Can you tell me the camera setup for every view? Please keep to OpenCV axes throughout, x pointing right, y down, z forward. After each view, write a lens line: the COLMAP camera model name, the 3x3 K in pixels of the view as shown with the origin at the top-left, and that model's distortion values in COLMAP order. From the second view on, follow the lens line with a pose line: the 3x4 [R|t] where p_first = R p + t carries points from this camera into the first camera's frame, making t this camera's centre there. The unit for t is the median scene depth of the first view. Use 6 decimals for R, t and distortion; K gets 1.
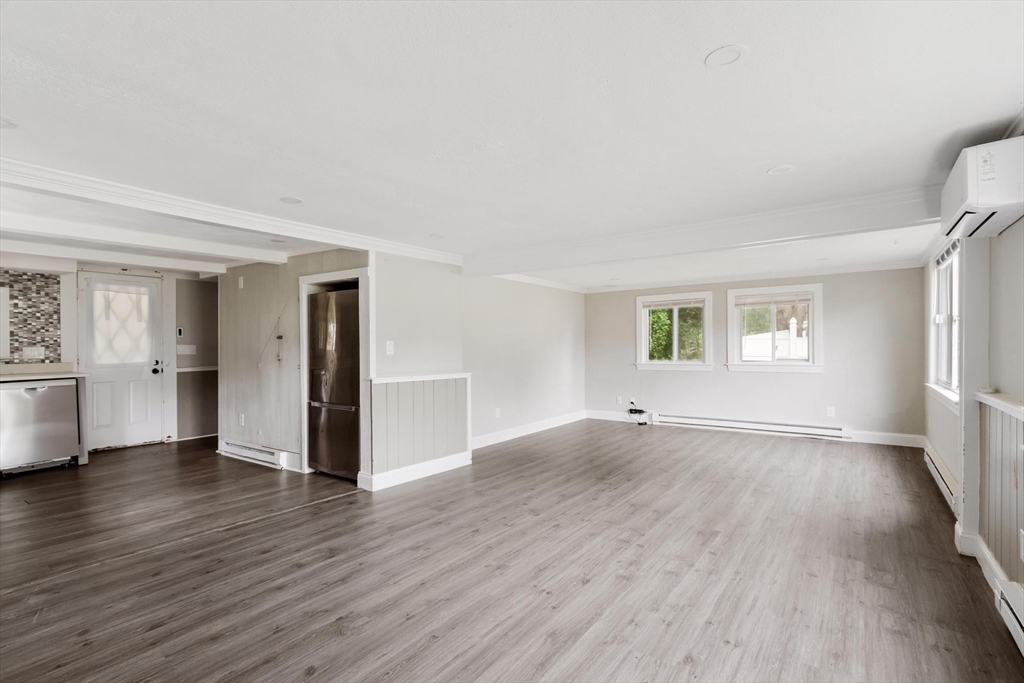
lens RADIAL K [[484.9, 0, 506.9], [0, 484.9, 345.8], [0, 0, 1]] dist [0.005603, -0.001320]
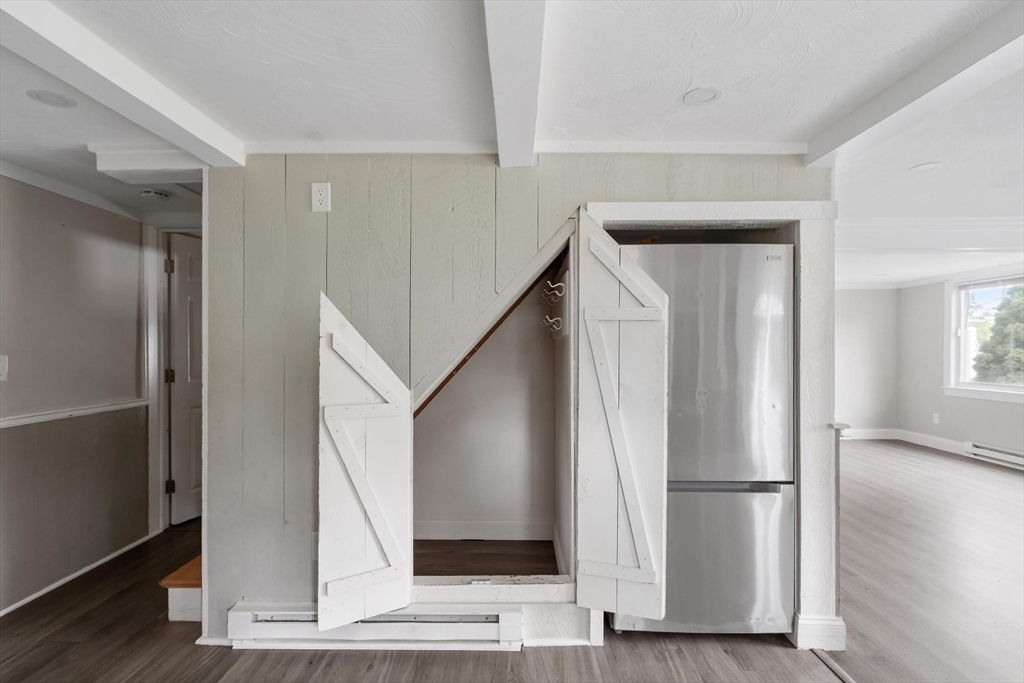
lens RADIAL K [[484.9, 0, 546.3], [0, 484.9, 352.0], [0, 0, 1]] dist [0.005603, -0.001320]
pose [[0.827955, 0.001498, 0.560792, -0.741348], [-0.001055, 0.999999, -0.001114, -0.006284], [-0.560793, 0.000331, 0.827956, 0.689886]]
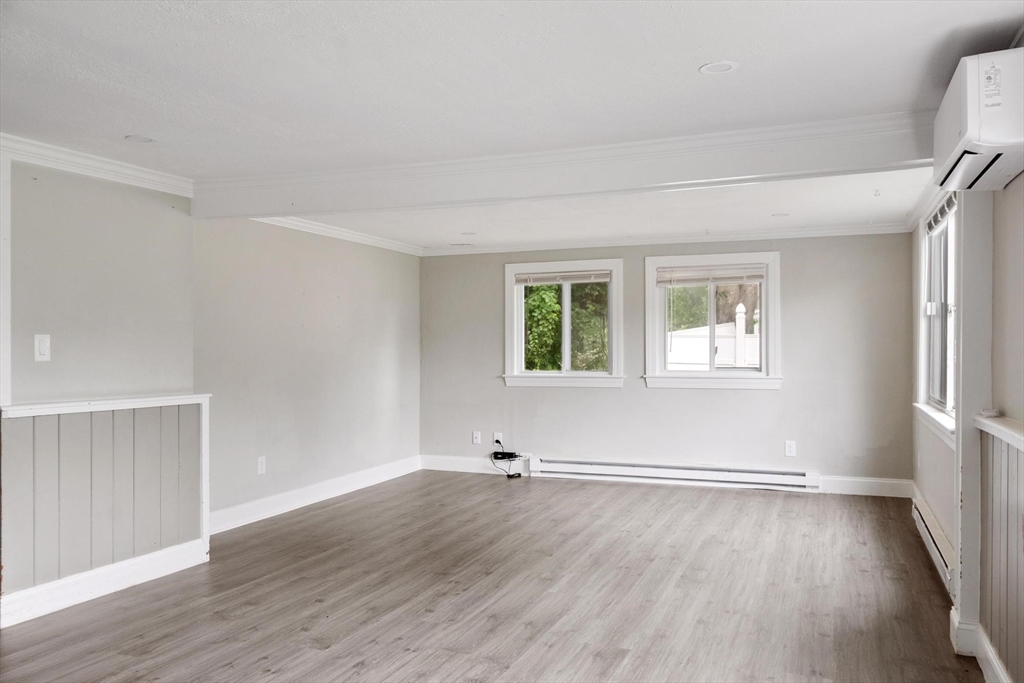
lens RADIAL K [[829.2, 0, 495.8], [0, 829.2, 342.6], [0, 0, 1]] dist [0.010830, 0.005162]
pose [[0.970252, 0.005281, 0.242038, 0.014108], [-0.004447, 0.999982, -0.003992, -0.000308], [-0.242055, 0.002797, 0.970258, 0.015815]]
